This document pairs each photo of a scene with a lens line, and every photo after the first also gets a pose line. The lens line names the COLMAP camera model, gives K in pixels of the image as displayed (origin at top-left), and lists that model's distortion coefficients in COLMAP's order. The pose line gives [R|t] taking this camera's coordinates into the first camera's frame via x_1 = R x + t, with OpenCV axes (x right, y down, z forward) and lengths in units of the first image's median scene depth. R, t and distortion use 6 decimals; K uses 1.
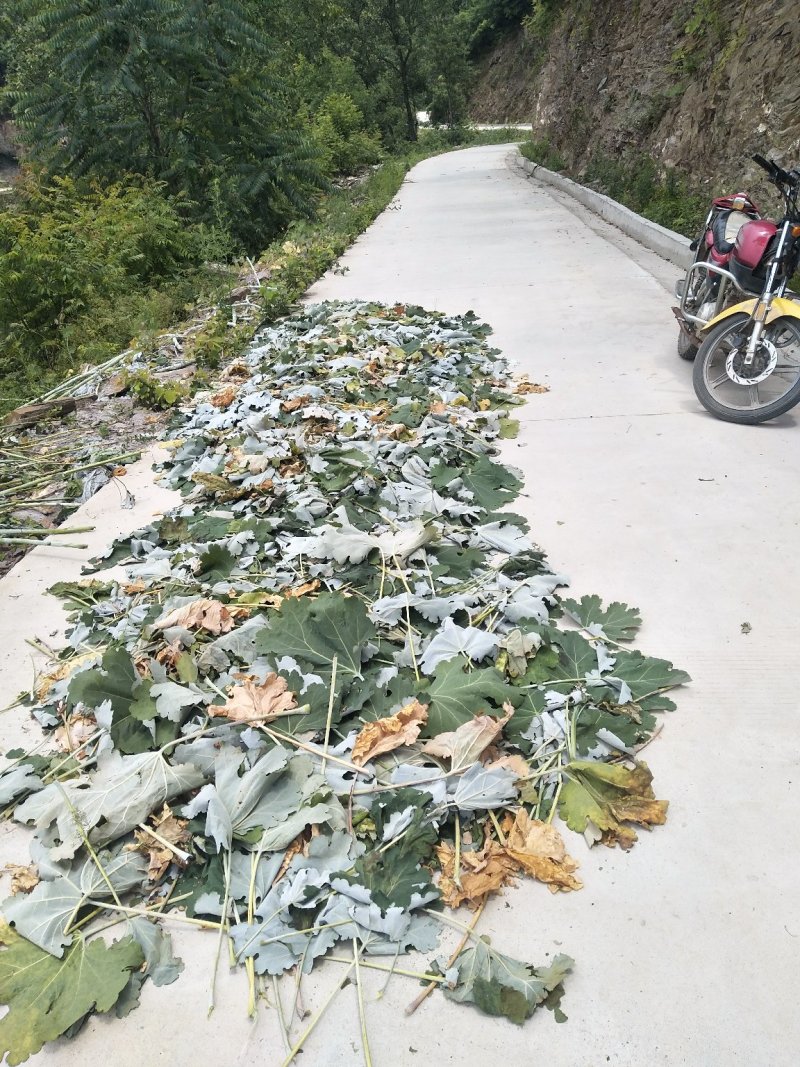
lens RADIAL K [[818.7, 0, 400.0], [0, 818.7, 533.5], [0, 0, 1]] dist [0.087267, -0.140171]
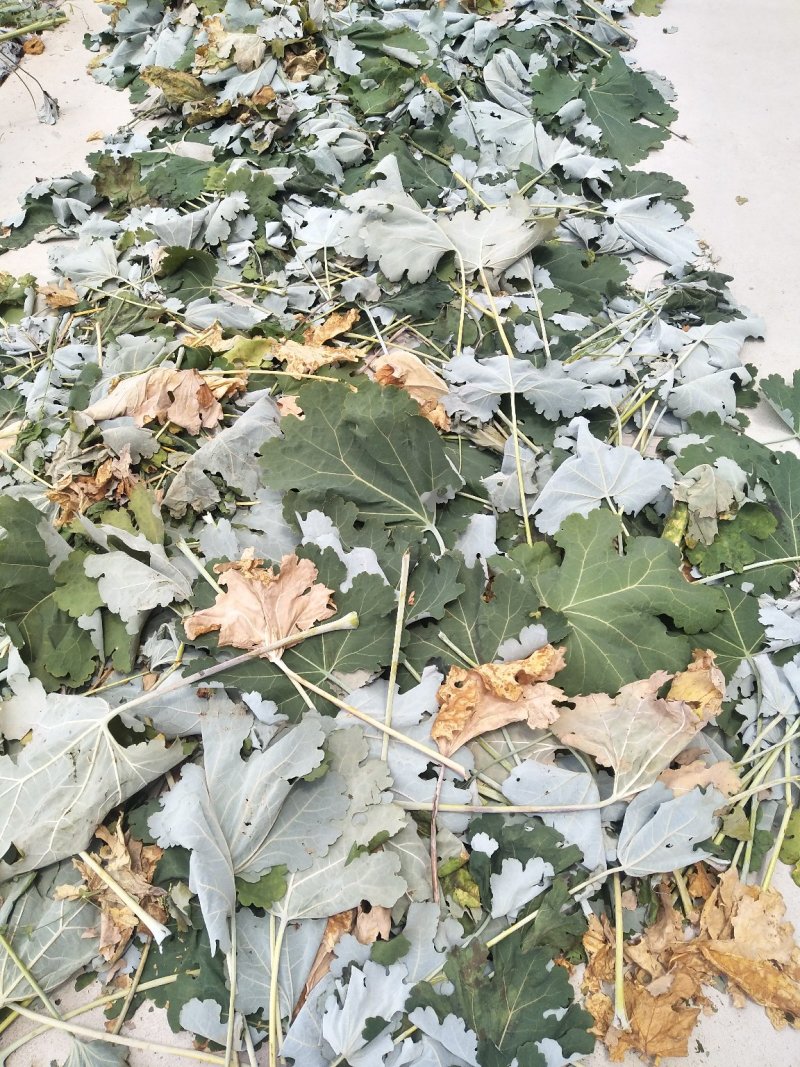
lens RADIAL K [[818.7, 0, 400.0], [0, 818.7, 533.5], [0, 0, 1]] dist [0.087267, -0.140171]
pose [[0.998855, 0.046991, 0.008920, -0.064617], [-0.045543, 0.877435, 0.477529, -0.091379], [0.014613, -0.477388, 0.878571, 0.377993]]
